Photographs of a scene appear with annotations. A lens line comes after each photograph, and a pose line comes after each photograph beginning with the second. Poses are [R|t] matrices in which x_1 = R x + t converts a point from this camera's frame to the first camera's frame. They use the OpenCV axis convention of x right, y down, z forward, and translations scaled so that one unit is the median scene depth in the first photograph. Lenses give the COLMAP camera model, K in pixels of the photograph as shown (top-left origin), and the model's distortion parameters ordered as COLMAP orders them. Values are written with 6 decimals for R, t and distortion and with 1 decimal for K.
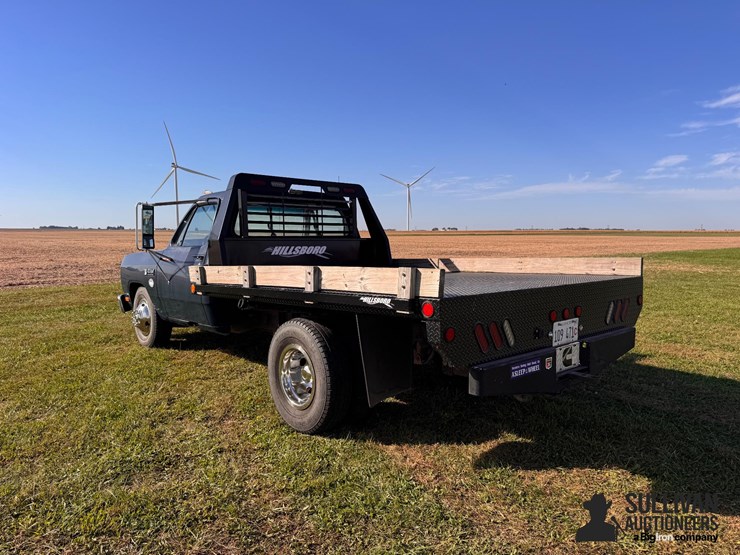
lens RADIAL K [[525.4, 0, 370.0], [0, 525.4, 277.5], [0, 0, 1]] dist [0.058540, -0.059679]
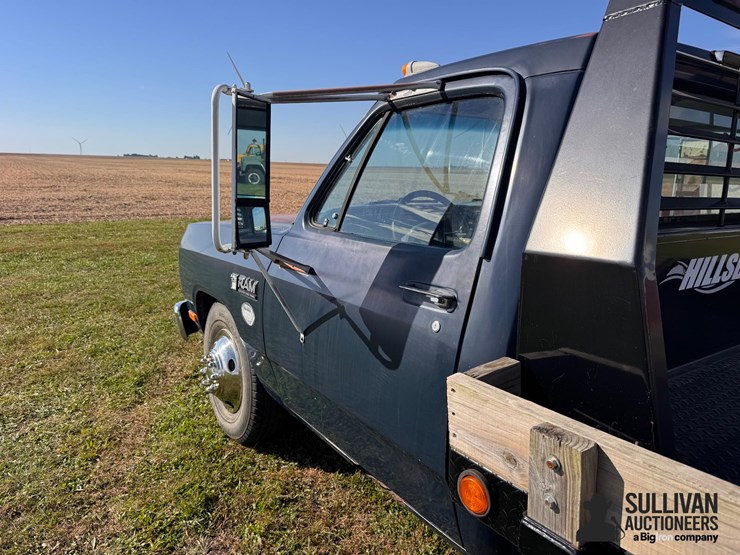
lens RADIAL K [[521.0, 0, 364.5], [0, 521.0, 275.3], [0, 0, 1]] dist [0.168400, -0.272950]
pose [[0.990598, 0.050765, -0.127041, -0.297380], [-0.035808, 0.992443, 0.117363, -0.072344], [0.132039, -0.111710, 0.984930, 0.668743]]
